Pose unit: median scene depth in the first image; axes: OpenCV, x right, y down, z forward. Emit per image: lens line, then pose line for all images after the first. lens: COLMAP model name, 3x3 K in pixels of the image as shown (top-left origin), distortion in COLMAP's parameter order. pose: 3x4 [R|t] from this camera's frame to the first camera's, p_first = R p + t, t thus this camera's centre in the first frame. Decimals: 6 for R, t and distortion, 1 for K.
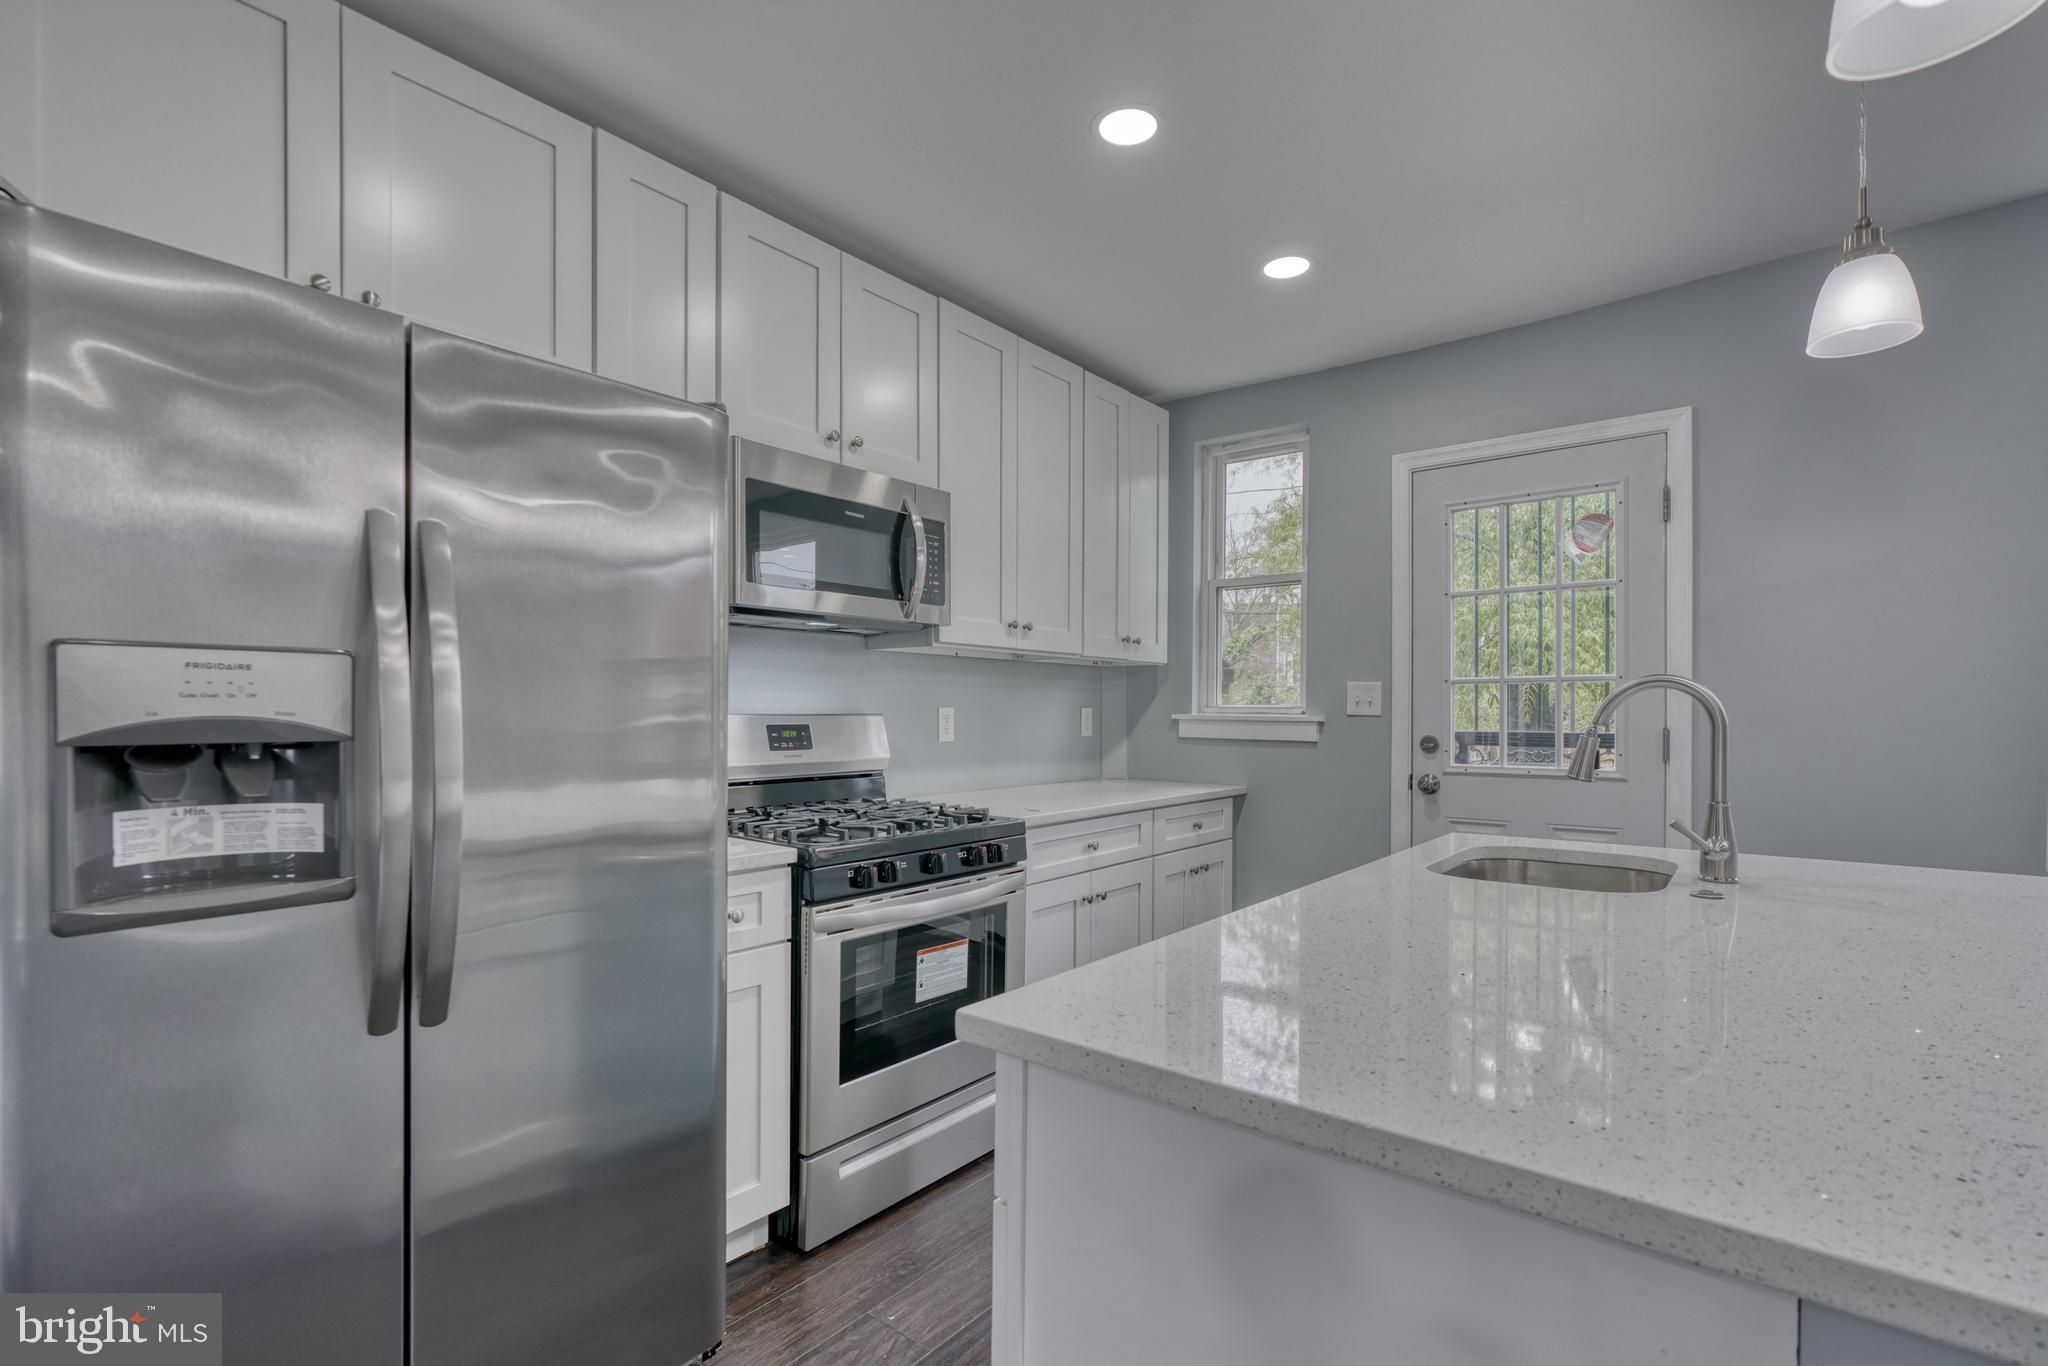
lens RADIAL K [[933.3, 0, 1021.7], [0, 933.3, 714.1], [0, 0, 1]] dist [-0.000357, -0.000238]
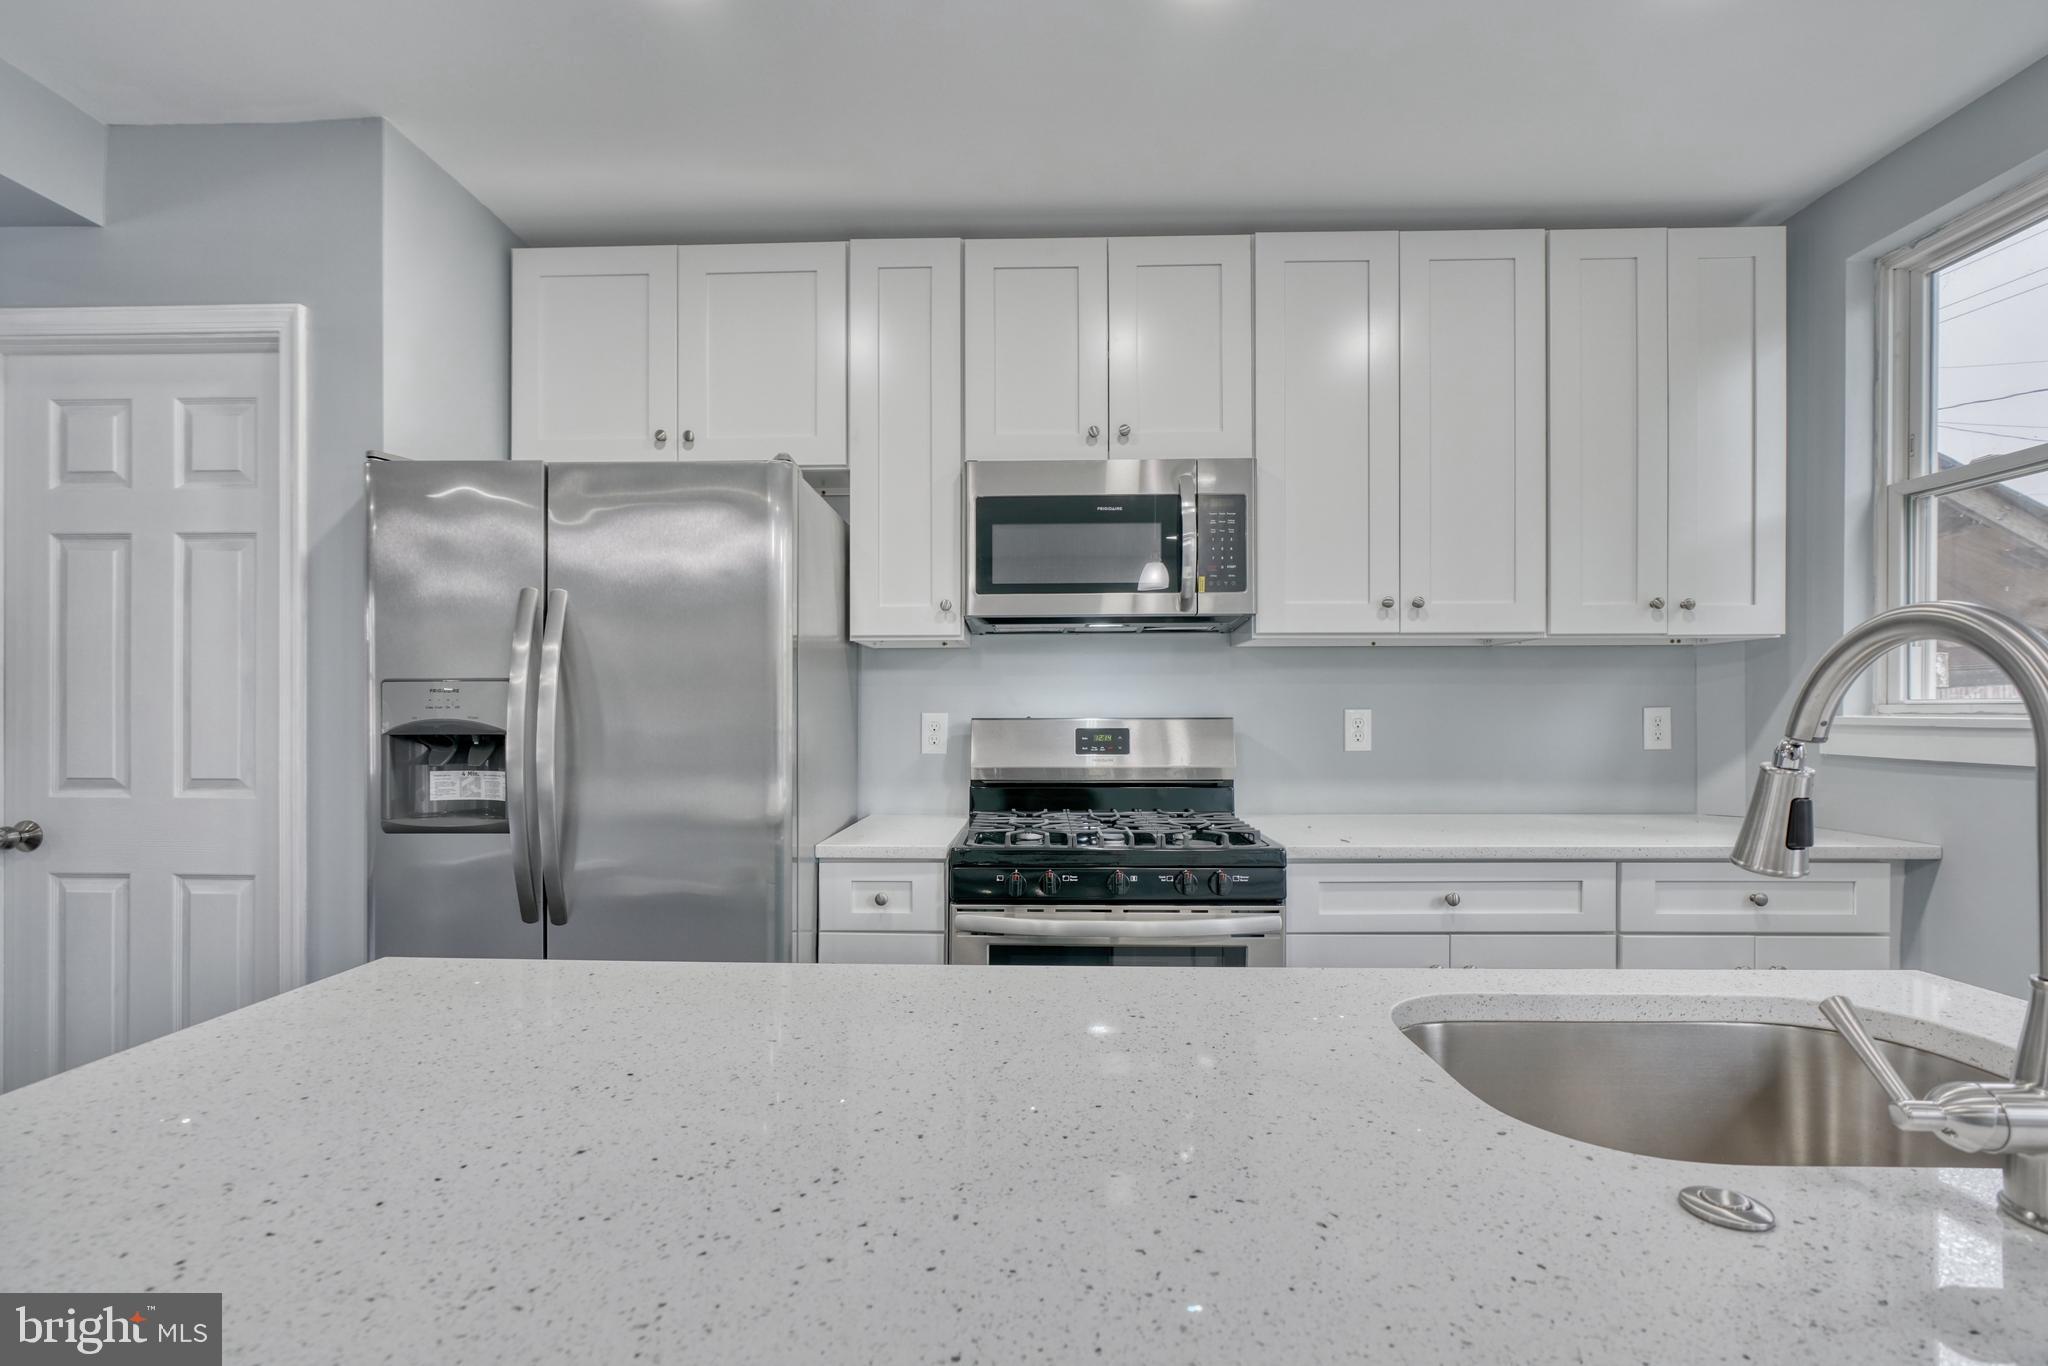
lens RADIAL K [[941.9, 0, 1013.9], [0, 941.9, 717.5], [0, 0, 1]] dist [-0.006455, 0.000759]
pose [[0.608588, -0.003866, -0.793477, 0.455214], [0.001628, 0.999992, -0.003623, 0.002673], [0.793484, 0.000913, 0.608590, 0.293289]]
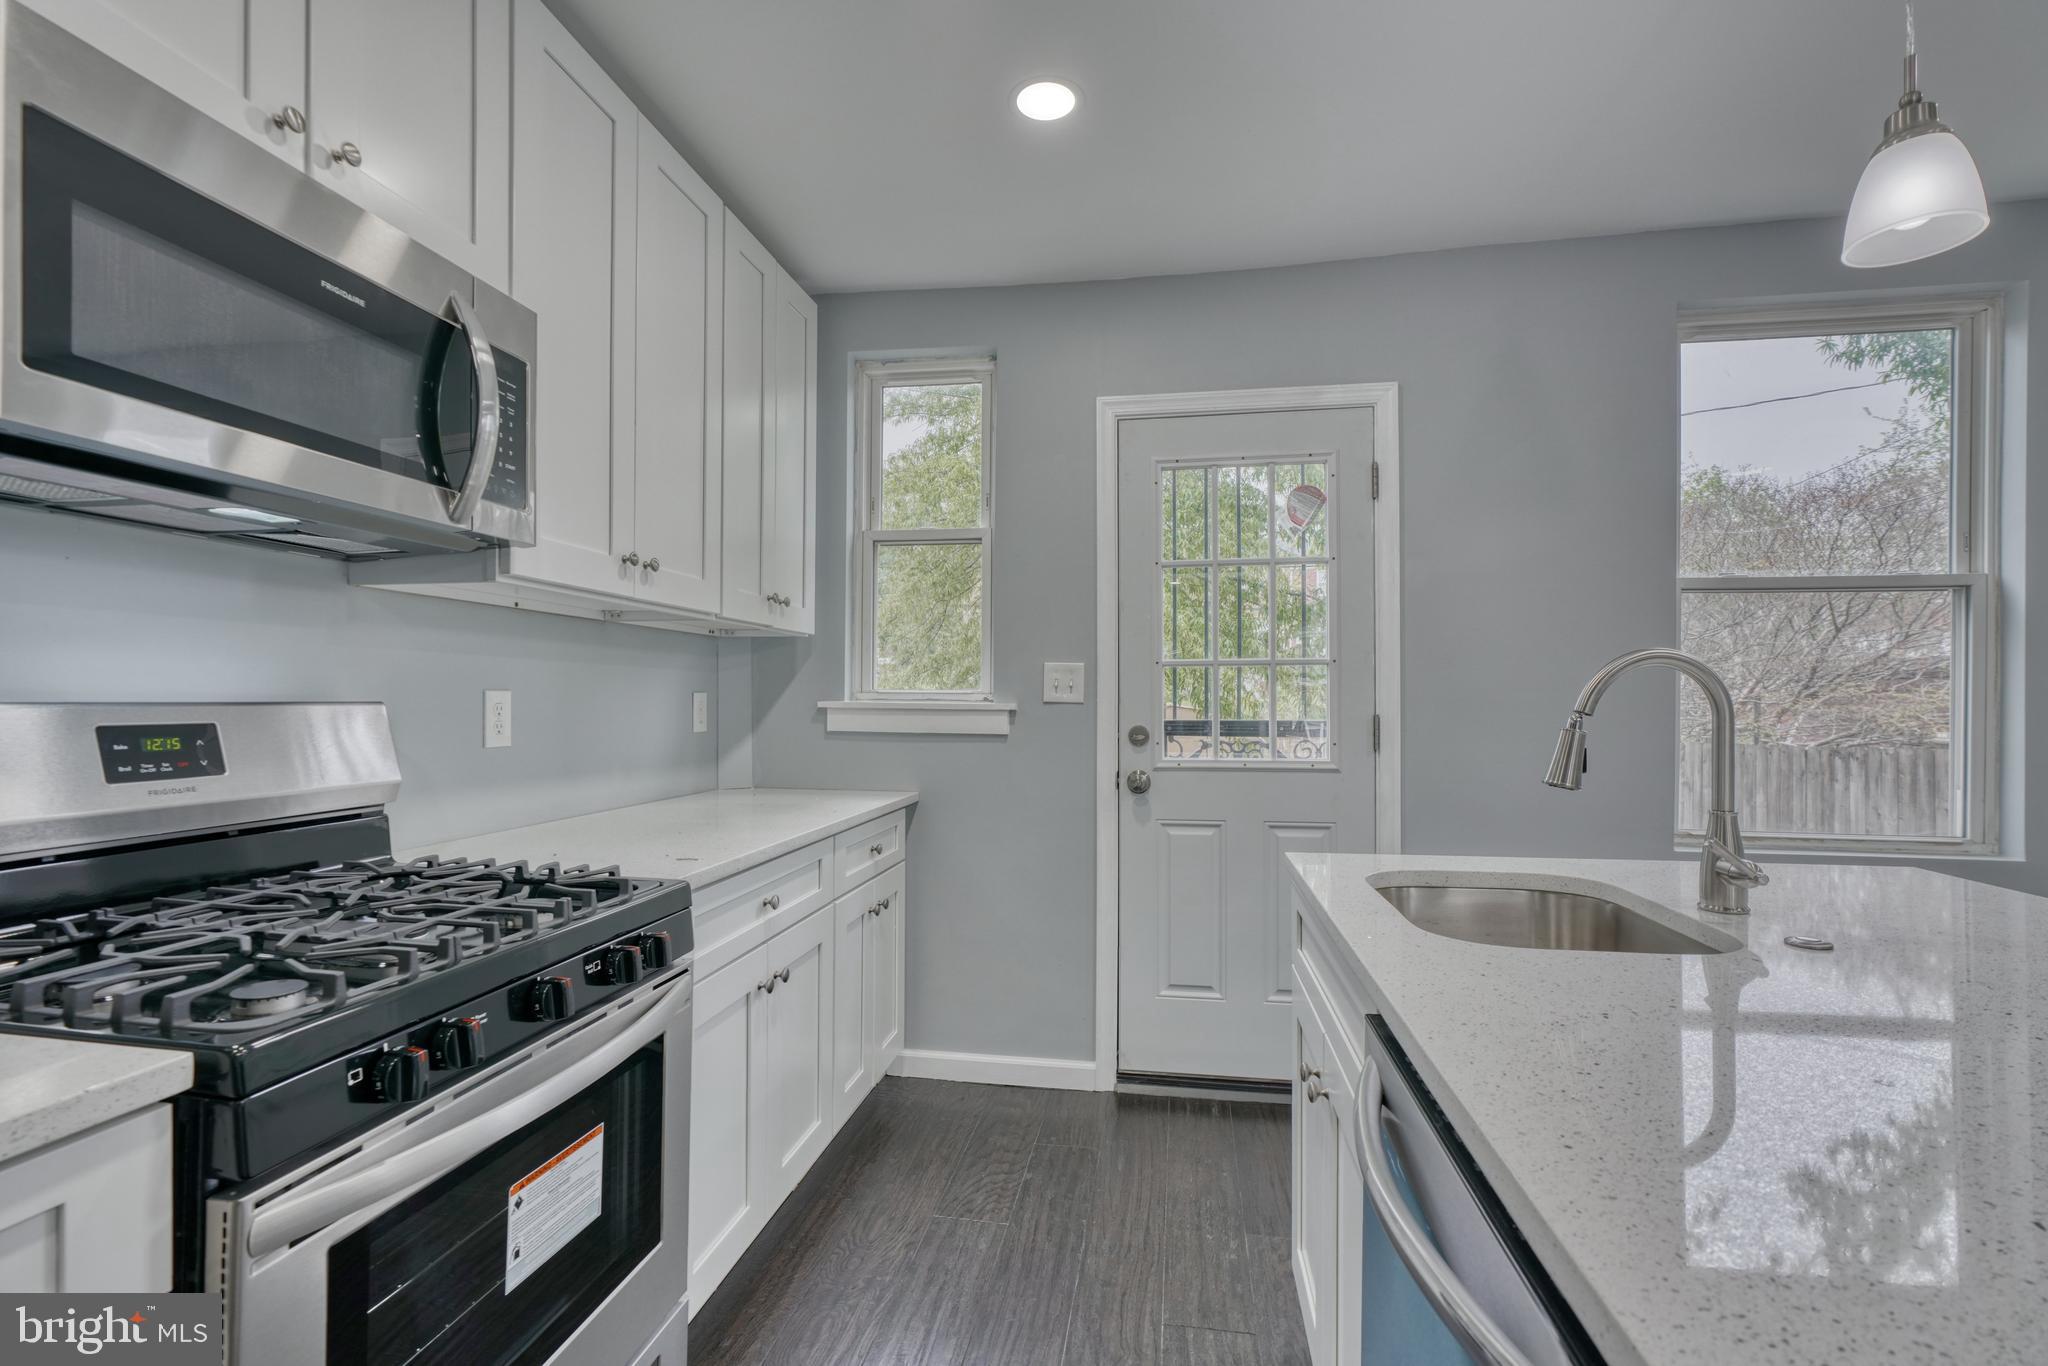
lens RADIAL K [[923.8, 0, 1012.9], [0, 923.8, 695.2], [0, 0, 1]] dist [-0.020190, 0.011085]
pose [[0.873501, 0.001458, 0.486819, -0.091734], [0.001854, 0.999978, -0.006321, -0.000035], [-0.486818, 0.006424, 0.873480, 0.358455]]
